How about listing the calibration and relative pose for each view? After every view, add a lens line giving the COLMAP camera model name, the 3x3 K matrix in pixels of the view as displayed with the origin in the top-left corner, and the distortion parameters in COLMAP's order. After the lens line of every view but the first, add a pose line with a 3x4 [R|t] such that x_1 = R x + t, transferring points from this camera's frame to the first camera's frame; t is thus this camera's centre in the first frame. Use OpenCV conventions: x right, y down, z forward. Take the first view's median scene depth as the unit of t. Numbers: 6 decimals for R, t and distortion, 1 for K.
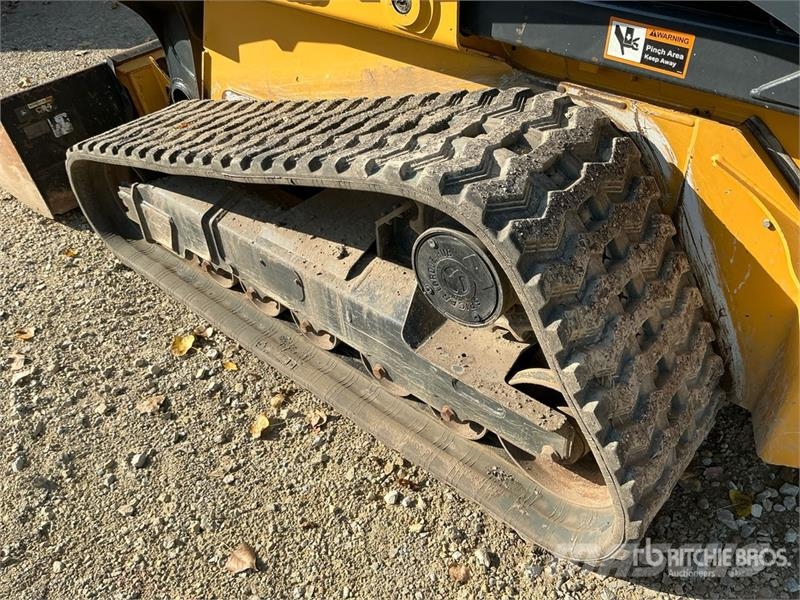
lens RADIAL K [[660.2, 0, 399.6], [0, 660.2, 303.5], [0, 0, 1]] dist [0.055257, -0.087613]
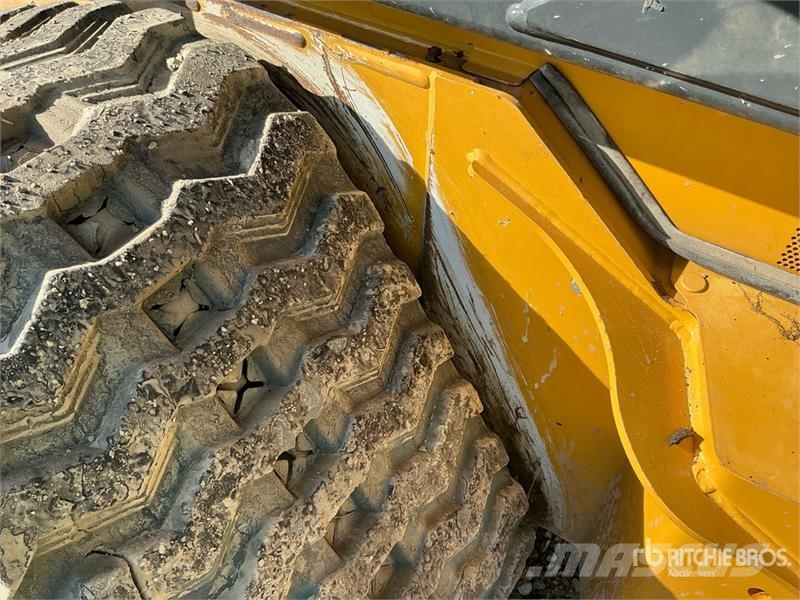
lens RADIAL K [[660.2, 0, 393.2], [0, 660.2, 295.9], [0, 0, 1]] dist [0.055257, -0.087613]
pose [[0.988669, -0.062982, 0.136262, 0.339243], [0.047491, 0.992335, 0.114091, -0.172451], [-0.142403, -0.106327, 0.984081, 0.518802]]
